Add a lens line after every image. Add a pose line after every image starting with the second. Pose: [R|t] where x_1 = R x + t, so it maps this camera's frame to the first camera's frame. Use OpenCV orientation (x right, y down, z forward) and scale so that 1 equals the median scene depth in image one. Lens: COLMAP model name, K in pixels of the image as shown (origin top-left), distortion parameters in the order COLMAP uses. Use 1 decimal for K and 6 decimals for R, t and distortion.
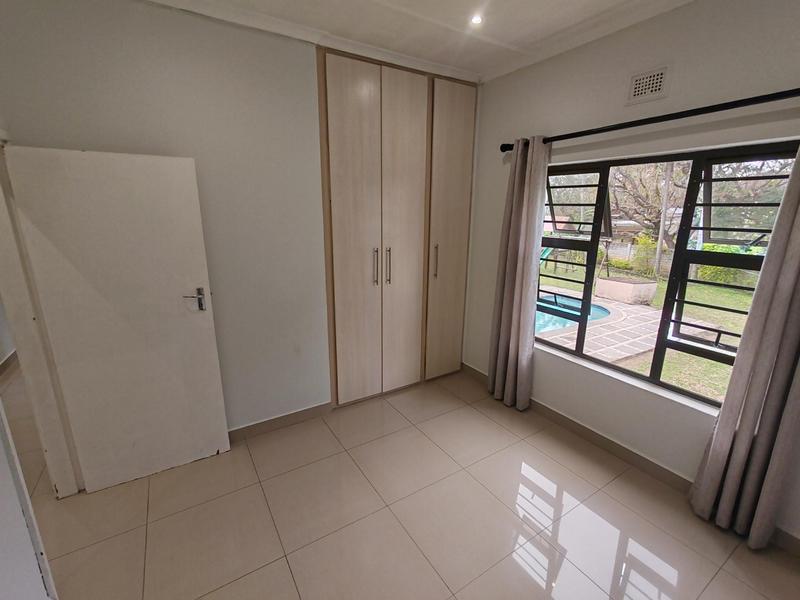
lens RADIAL K [[361.2, 0, 399.3], [0, 361.2, 299.8], [0, 0, 1]] dist [0.000883, 0.001324]
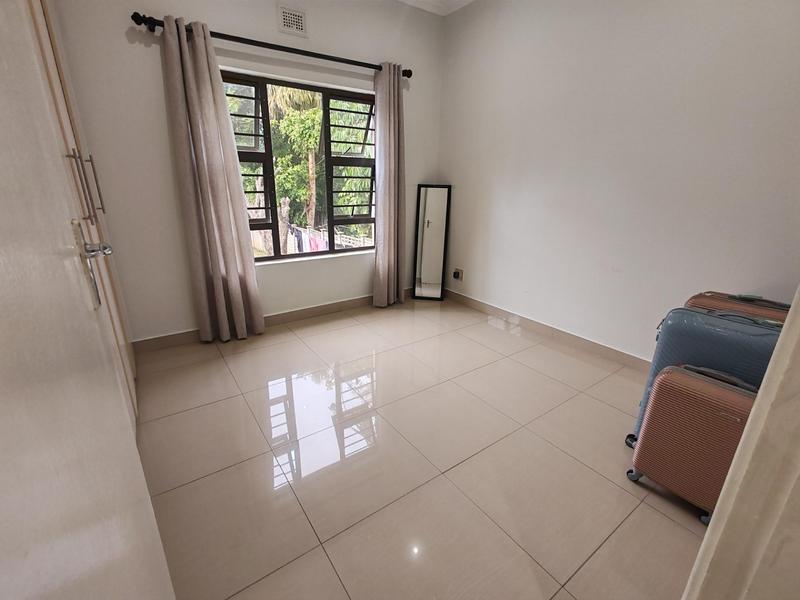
lens RADIAL K [[364.9, 0, 403.8], [0, 364.9, 298.0], [0, 0, 1]] dist [0.010364, 0.000235]
pose [[-0.067679, -0.327353, 0.942475, -0.735407], [0.228127, 0.914539, 0.334032, -0.031611], [-0.971276, 0.237611, 0.012783, 0.685233]]
